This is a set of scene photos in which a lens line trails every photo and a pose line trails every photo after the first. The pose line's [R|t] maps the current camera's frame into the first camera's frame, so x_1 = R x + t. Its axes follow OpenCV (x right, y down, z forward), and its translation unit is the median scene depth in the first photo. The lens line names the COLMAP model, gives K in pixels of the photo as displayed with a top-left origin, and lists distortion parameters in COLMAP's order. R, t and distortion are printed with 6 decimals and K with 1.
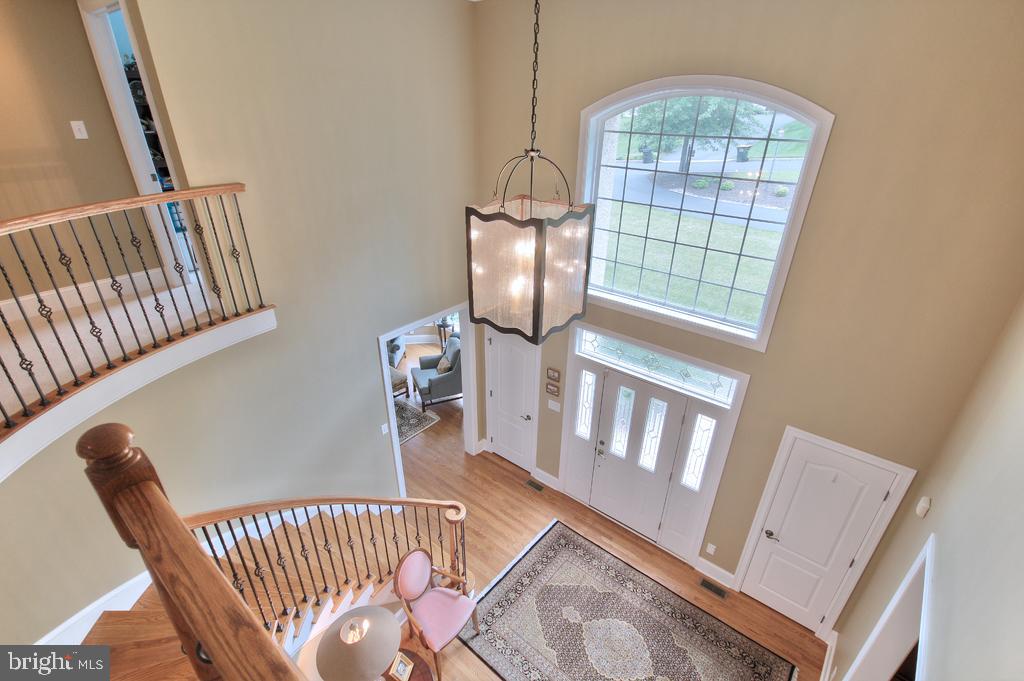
lens RADIAL K [[474.6, 0, 508.8], [0, 474.6, 346.3], [0, 0, 1]] dist [-0.002243, 0.000156]
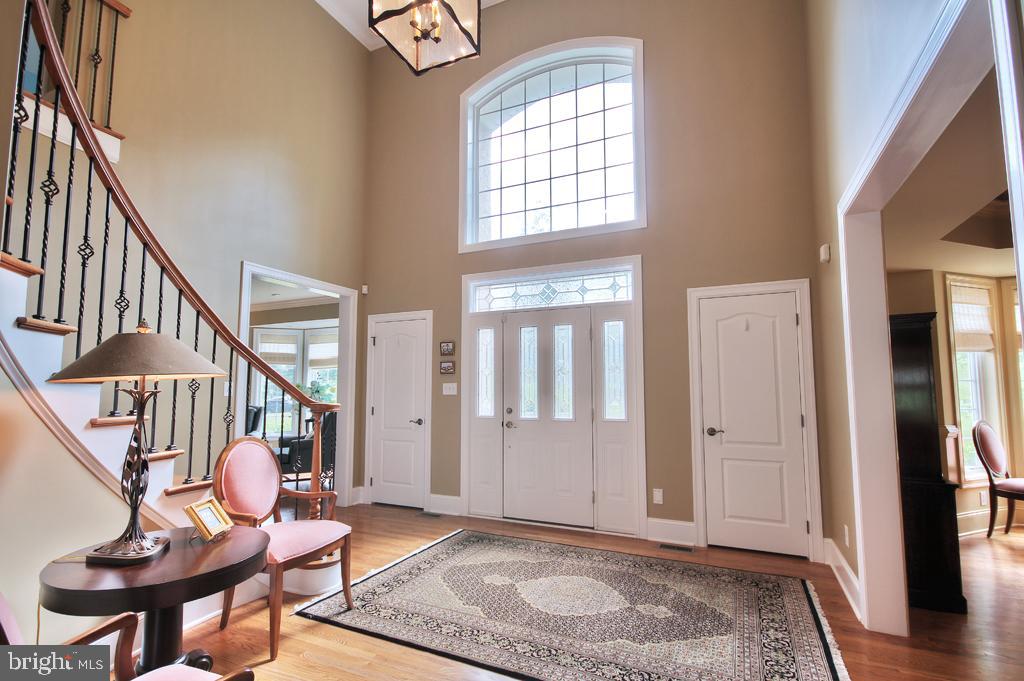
lens RADIAL K [[474.6, 0, 509.3], [0, 474.6, 345.2], [0, 0, 1]] dist [-0.002243, 0.000156]
pose [[0.967885, 0.012021, 0.251105, -0.020422], [0.123983, 0.846103, -0.518399, 0.597124], [-0.218693, 0.532884, 0.817440, 0.265836]]
